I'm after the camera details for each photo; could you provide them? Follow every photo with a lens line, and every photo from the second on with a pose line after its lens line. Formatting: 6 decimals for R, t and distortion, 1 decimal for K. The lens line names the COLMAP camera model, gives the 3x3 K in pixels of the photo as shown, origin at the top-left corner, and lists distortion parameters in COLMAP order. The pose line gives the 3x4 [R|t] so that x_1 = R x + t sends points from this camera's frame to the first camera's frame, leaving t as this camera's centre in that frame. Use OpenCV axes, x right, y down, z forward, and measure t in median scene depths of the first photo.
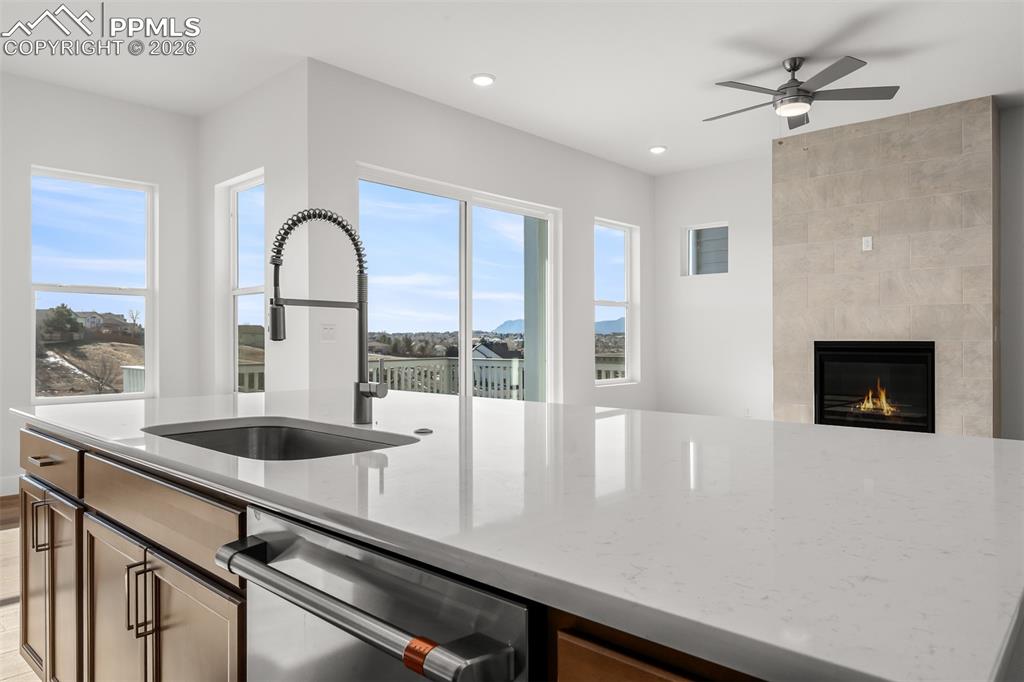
lens RADIAL K [[655.5, 0, 512.0], [0, 655.5, 341.0], [0, 0, 1]] dist [-0.000682, -0.000109]
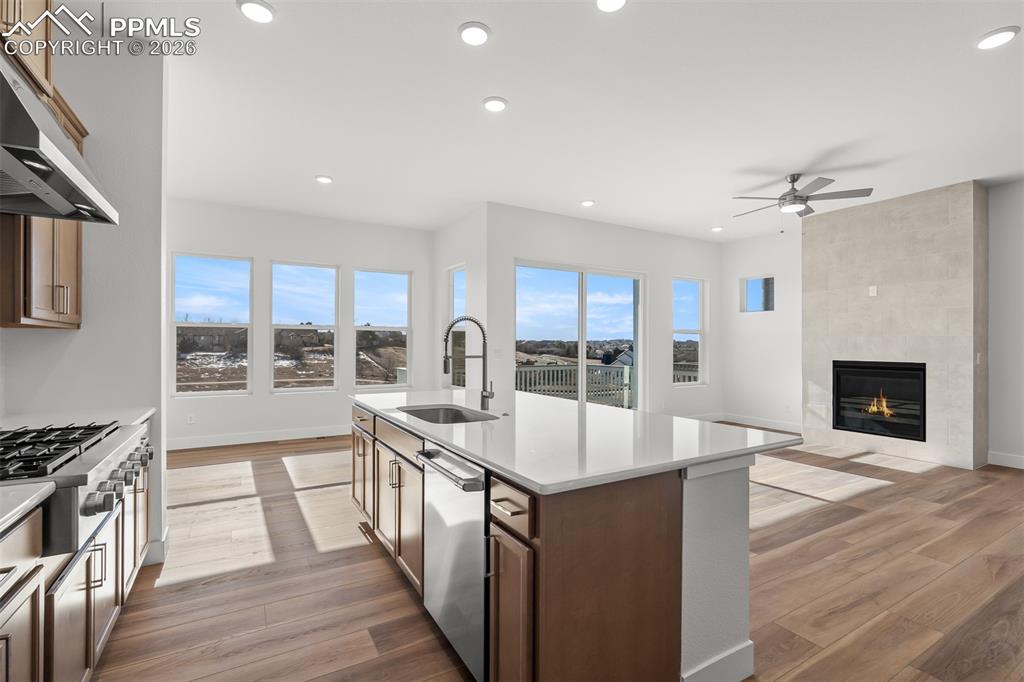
lens RADIAL K [[462.5, 0, 516.5], [0, 462.5, 346.0], [0, 0, 1]] dist [-0.001115, -0.000056]
pose [[0.958289, 0.005630, -0.285747, 0.121377], [-0.005914, 0.999983, -0.000129, -0.033912], [0.285741, 0.001814, 0.958305, -0.178992]]
